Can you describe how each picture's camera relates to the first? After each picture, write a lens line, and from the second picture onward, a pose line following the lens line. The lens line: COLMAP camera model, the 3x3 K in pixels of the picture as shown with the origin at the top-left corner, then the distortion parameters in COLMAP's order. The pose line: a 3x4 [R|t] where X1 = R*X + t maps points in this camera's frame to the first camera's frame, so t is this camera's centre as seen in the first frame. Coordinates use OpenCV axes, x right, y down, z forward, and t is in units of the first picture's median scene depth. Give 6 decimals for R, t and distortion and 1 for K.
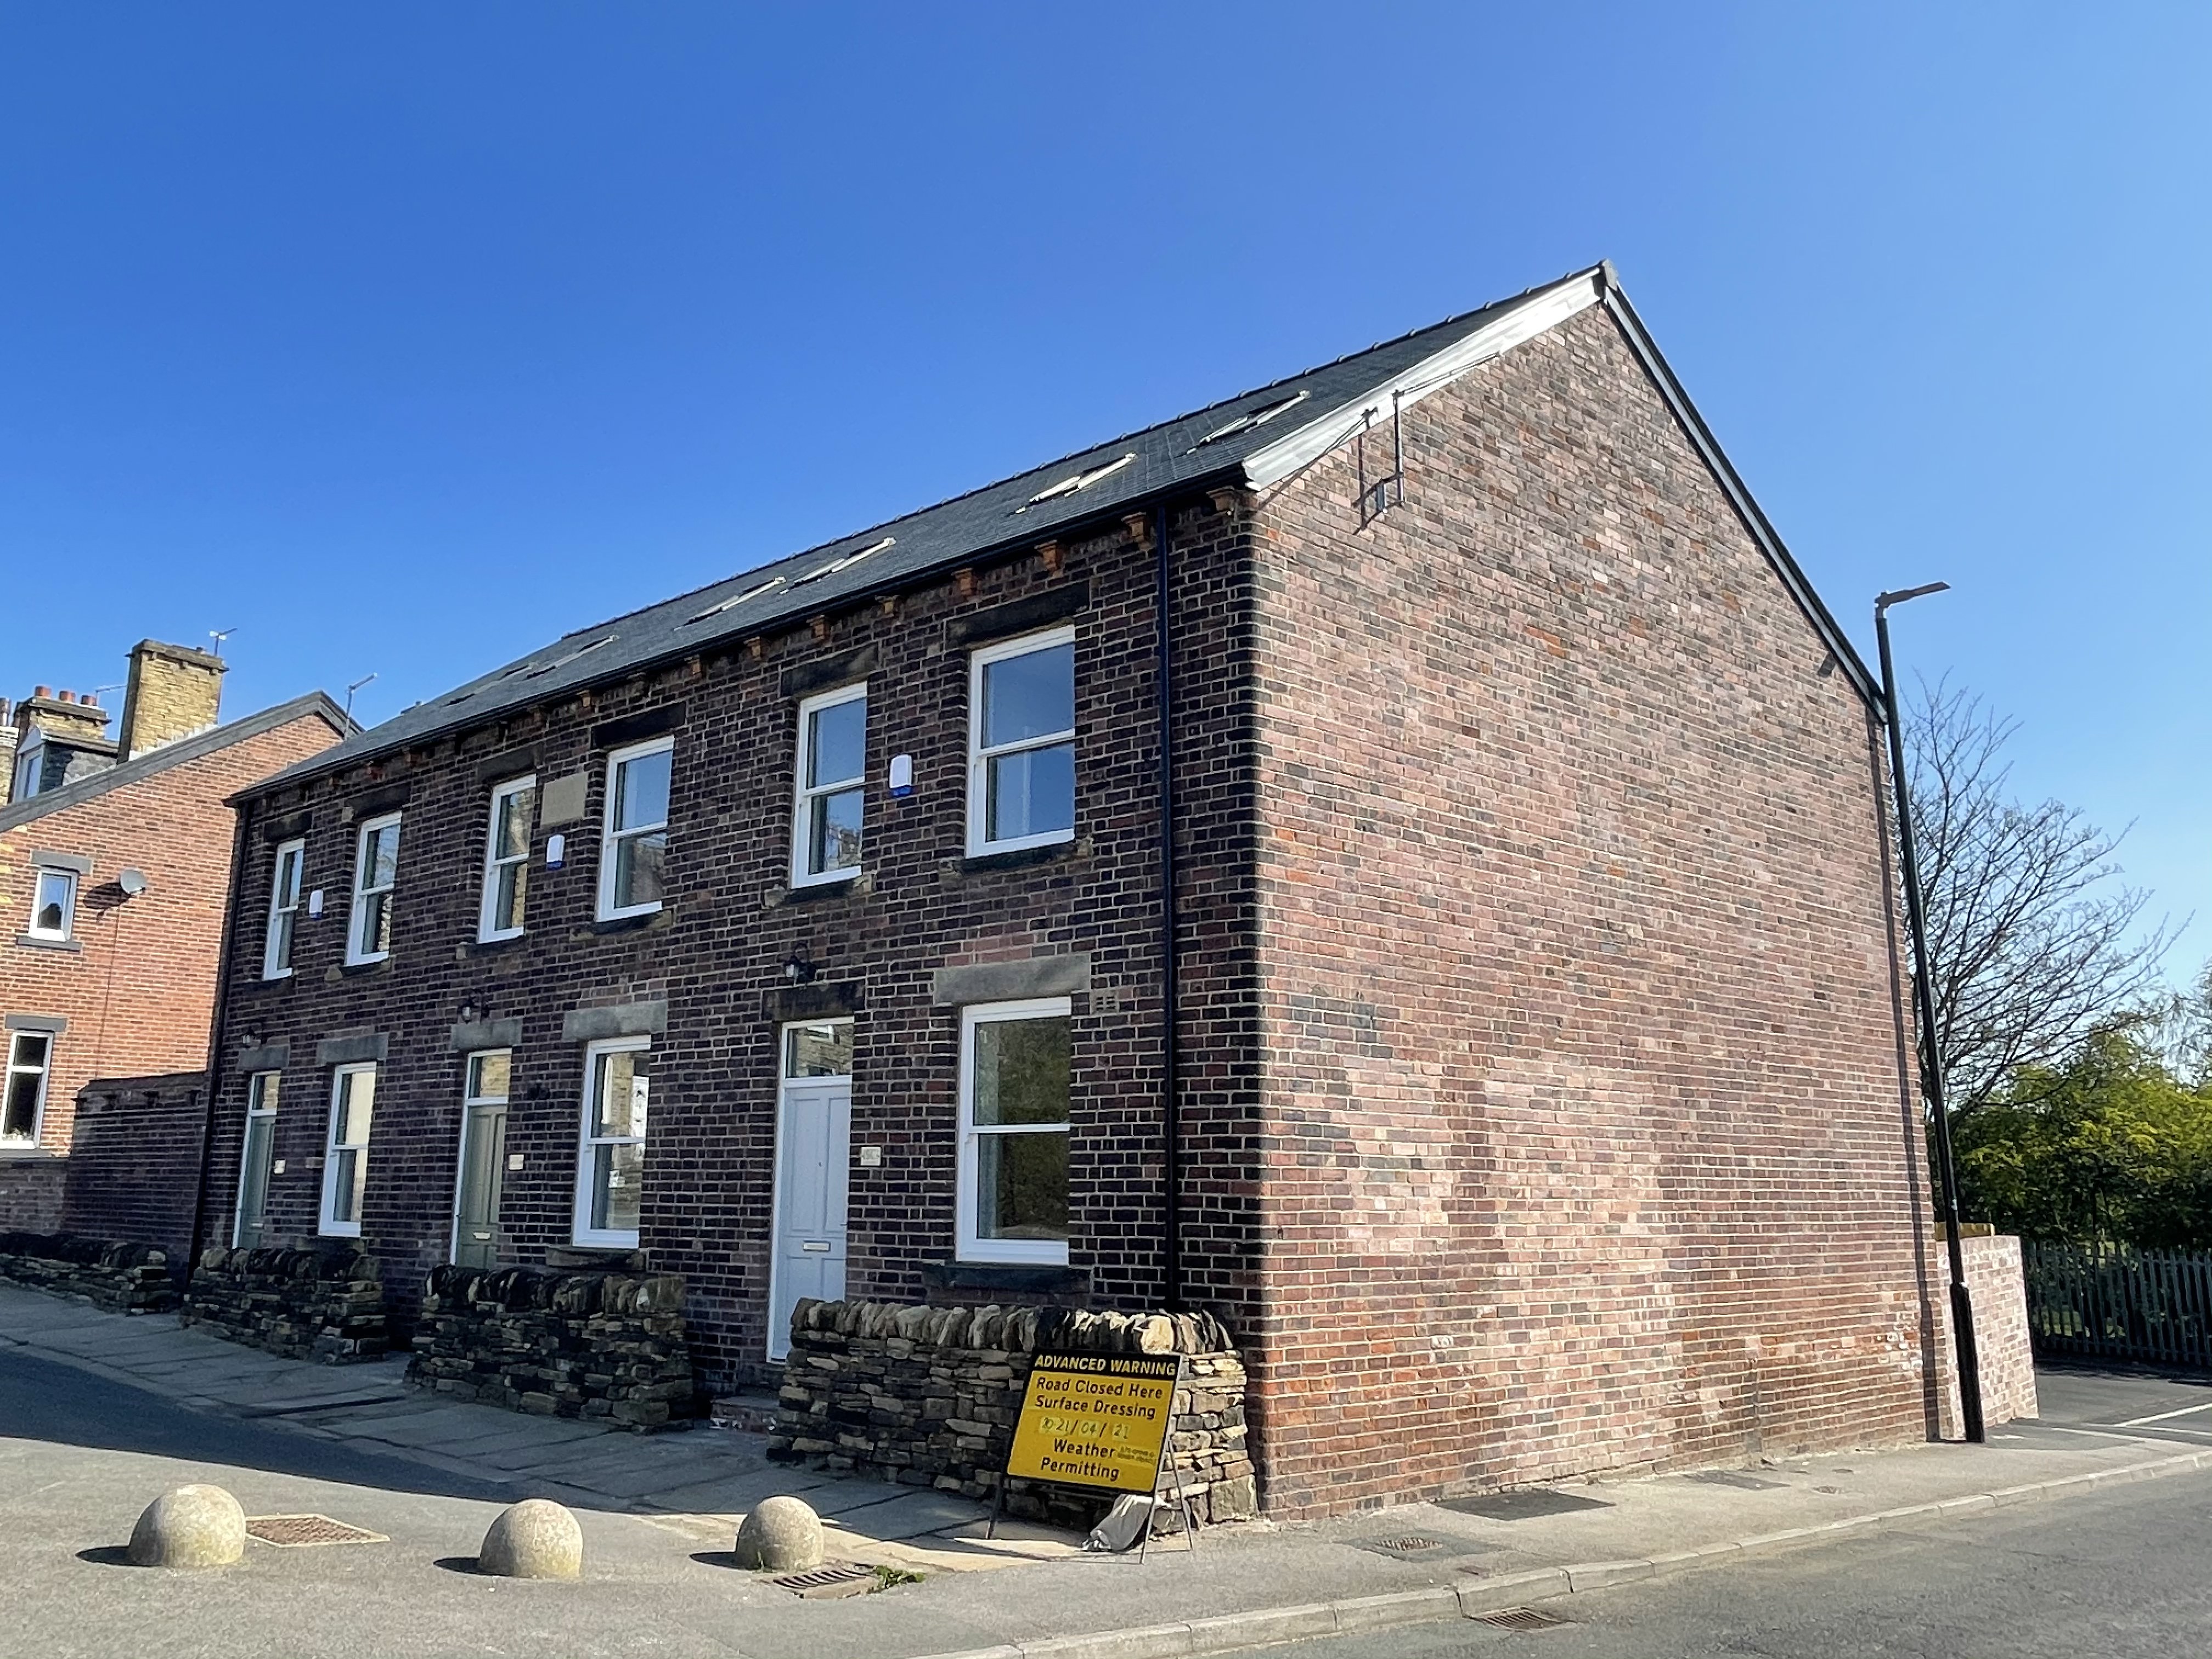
lens RADIAL K [[1633.3, 0, 1106.0], [0, 1633.3, 829.5], [0, 0, 1]] dist [0.035047, -0.127856]
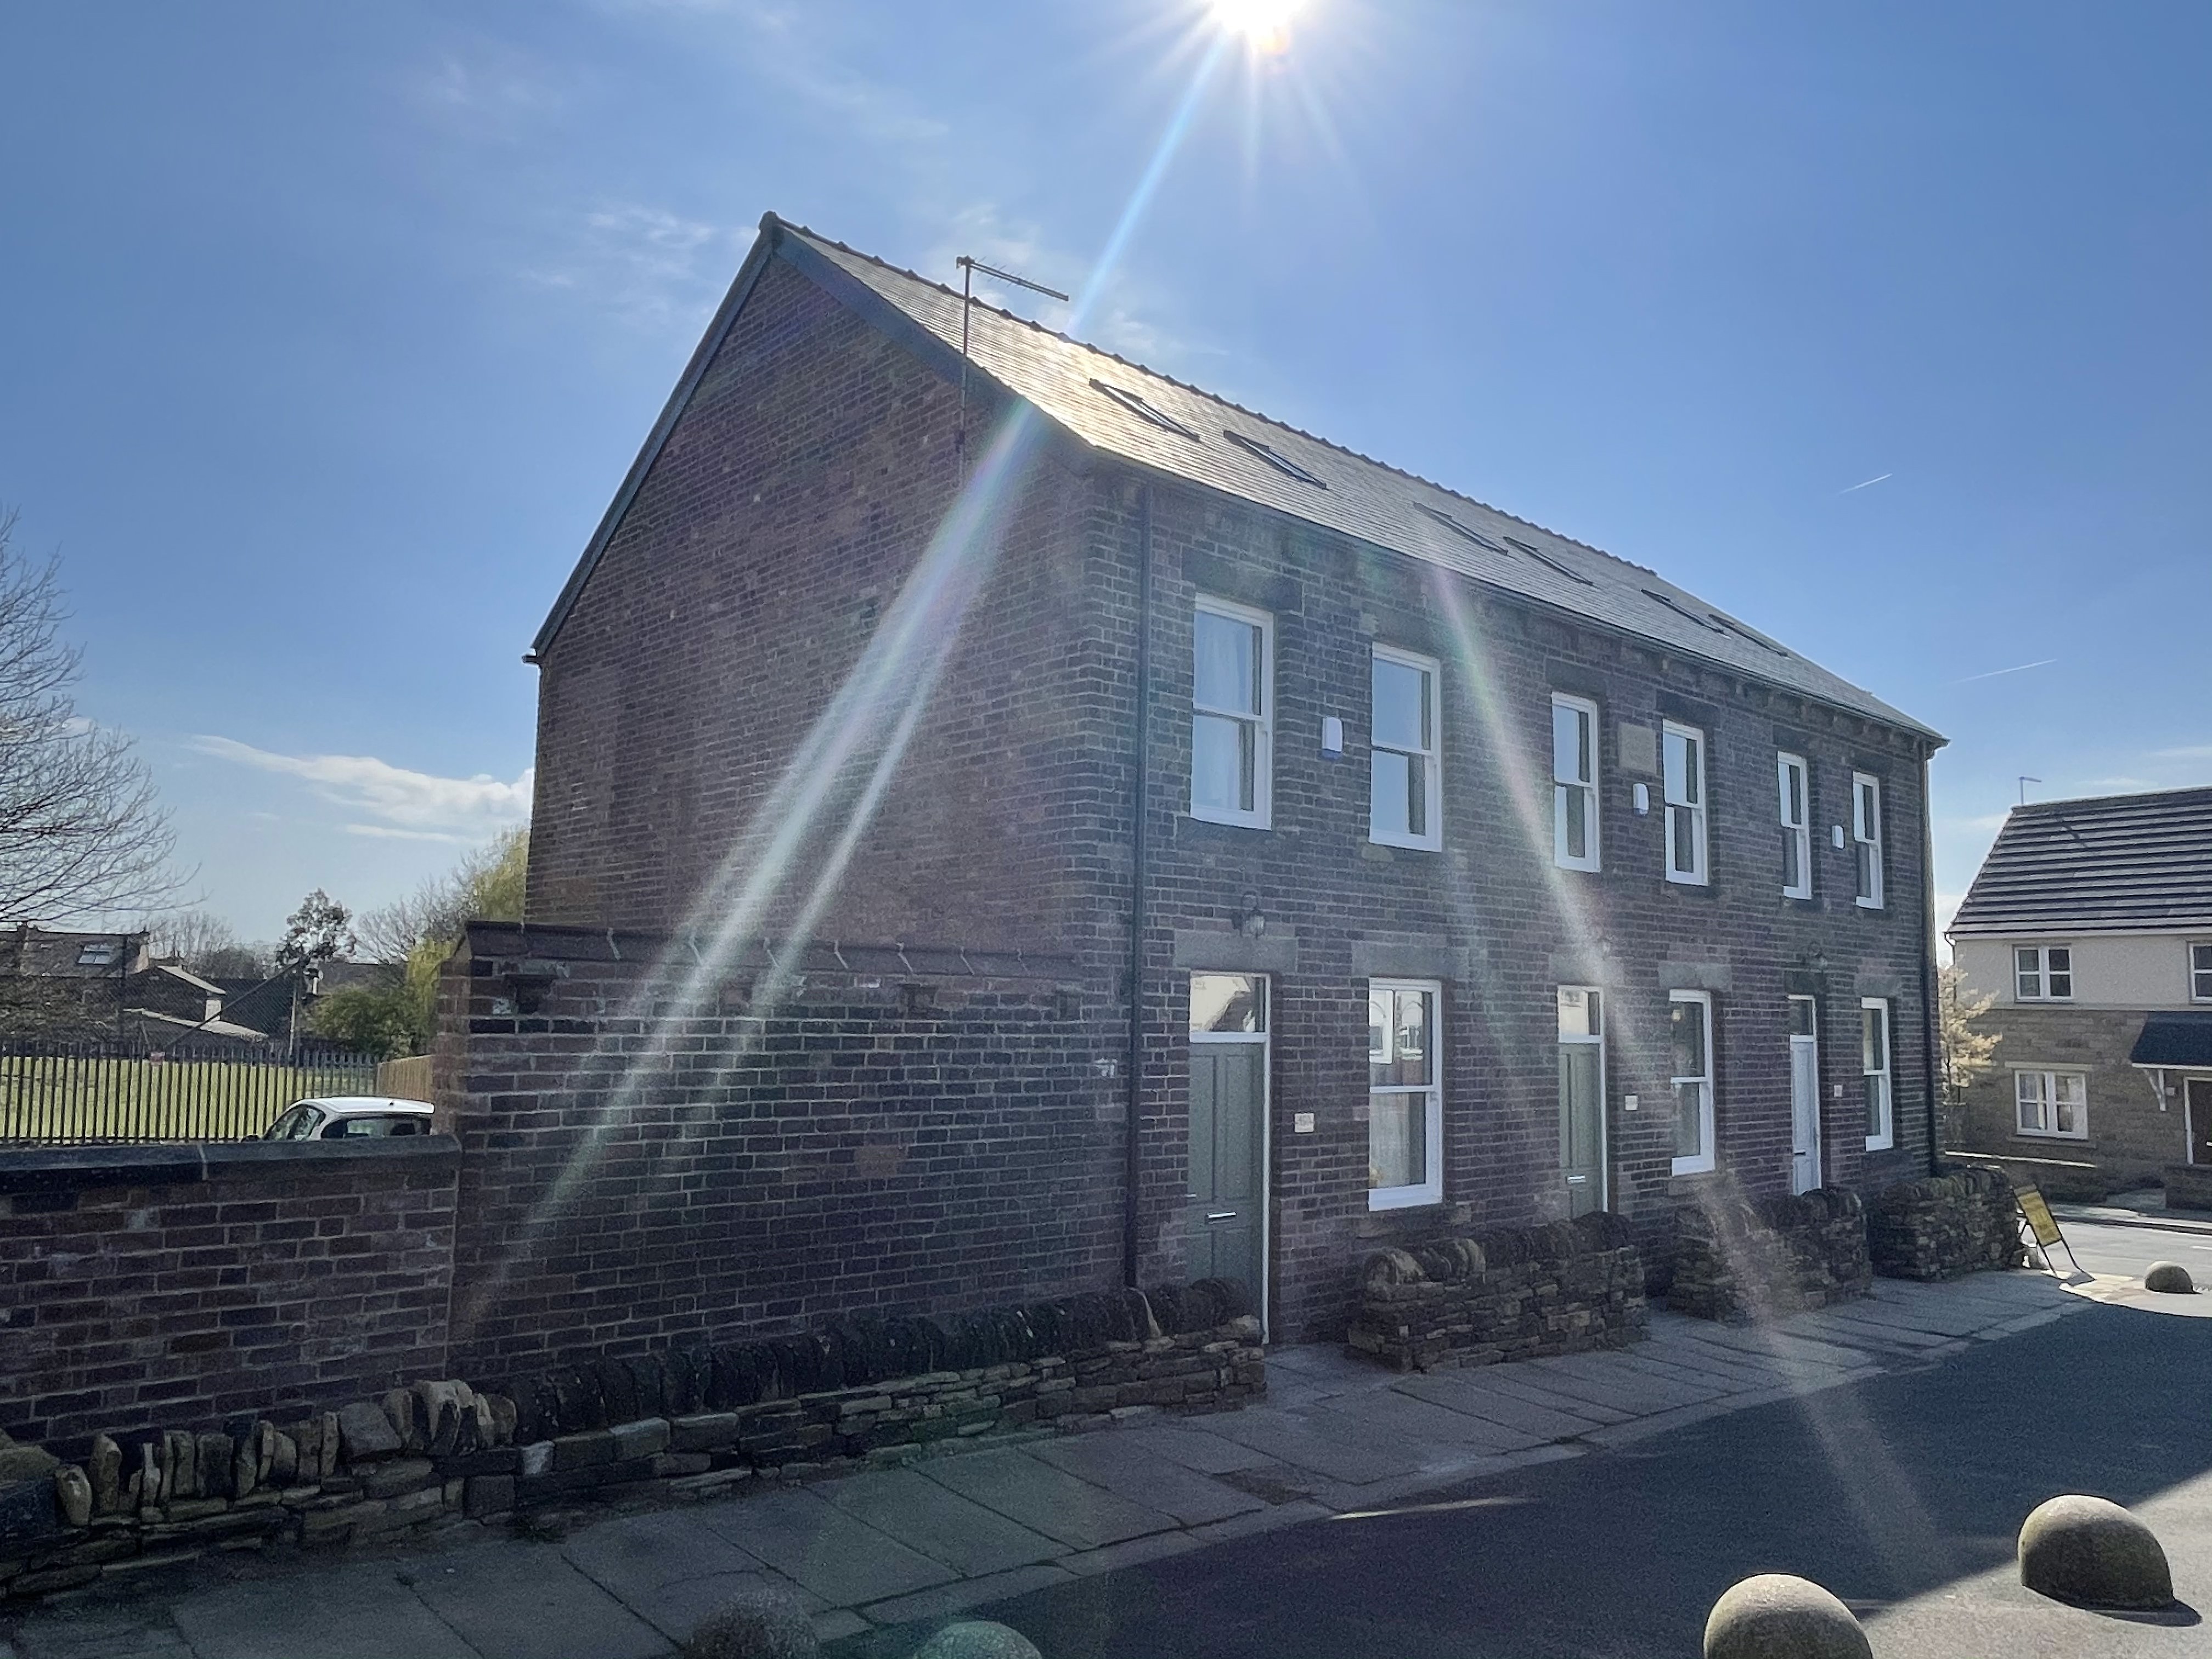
lens RADIAL K [[1594.8, 0, 1106.0], [0, 1594.8, 829.5], [0, 0, 1]] dist [0.010039, -0.004058]
pose [[0.138346, 0.109918, 0.984265, -1.735064], [-0.231742, 0.969825, -0.075732, 0.234753], [-0.962889, -0.217619, 0.159644, 1.478334]]
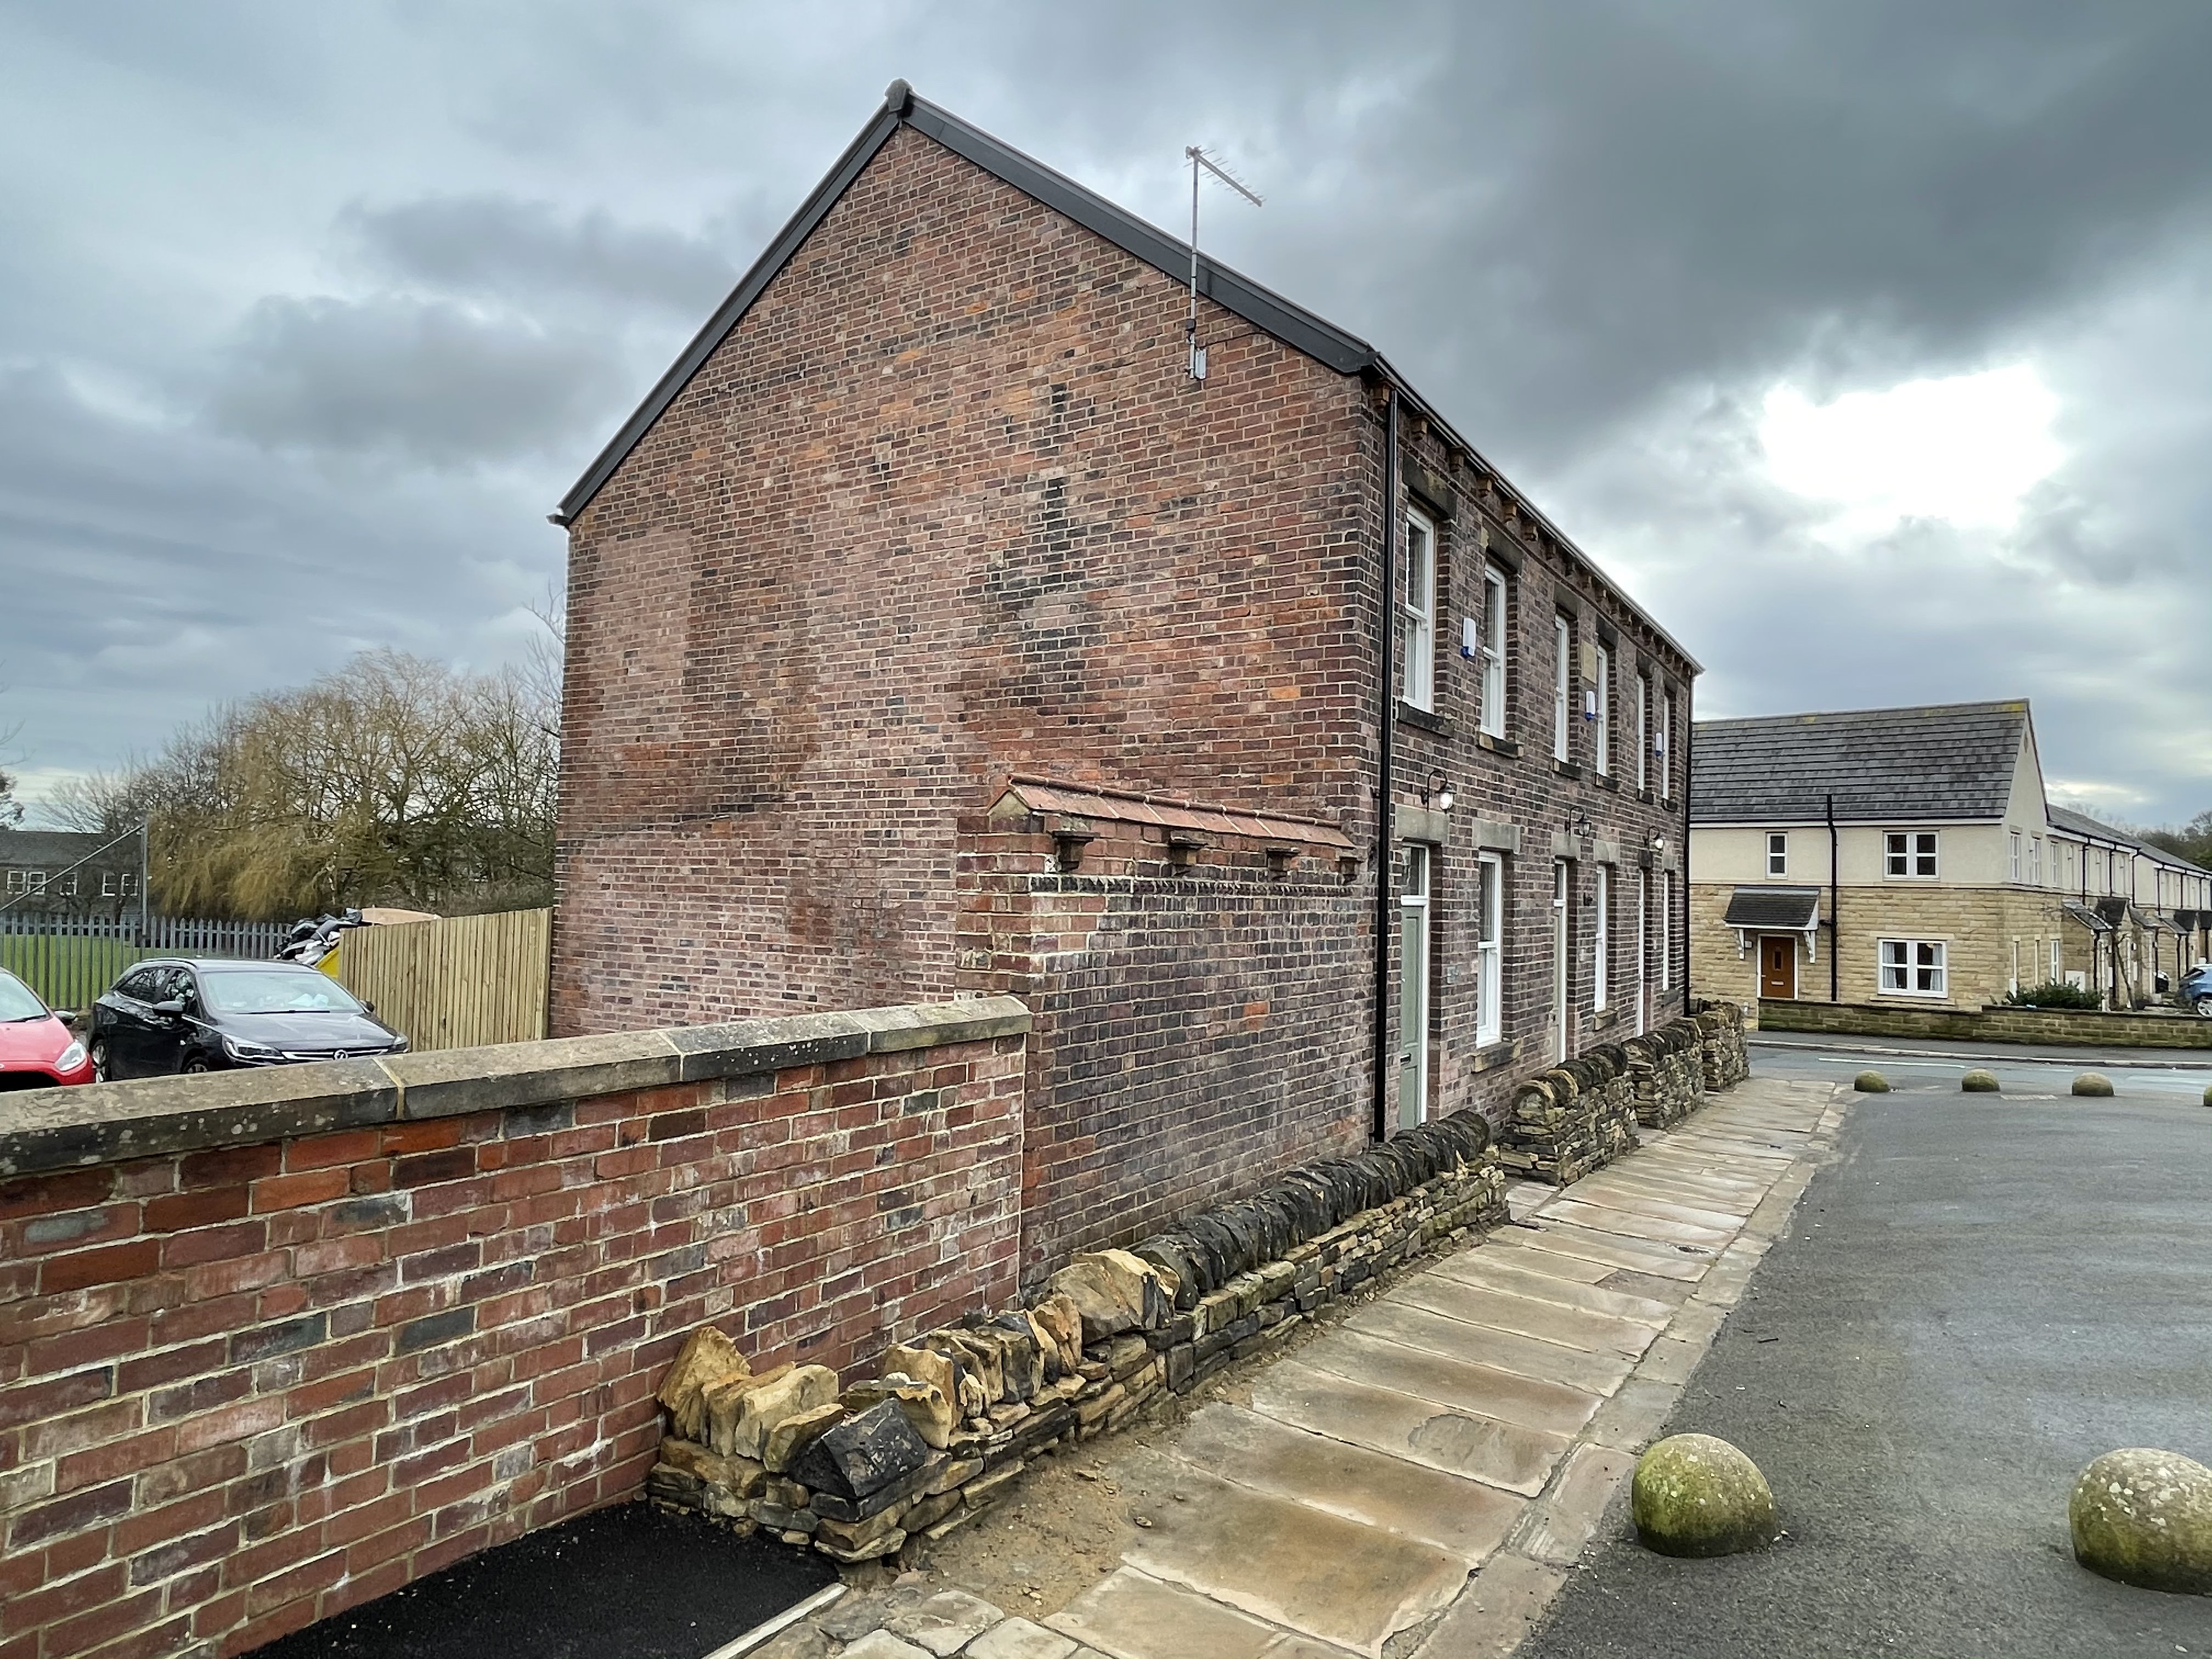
lens RADIAL K [[1331.5, 0, 1108.5], [0, 1331.5, 851.8], [0, 0, 1]] dist [0.000655, -0.000366]
pose [[-0.136122, 0.023032, 0.990424, -1.635330], [-0.237625, 0.969787, -0.055211, 0.329771], [-0.961772, -0.242865, -0.126536, 1.843365]]
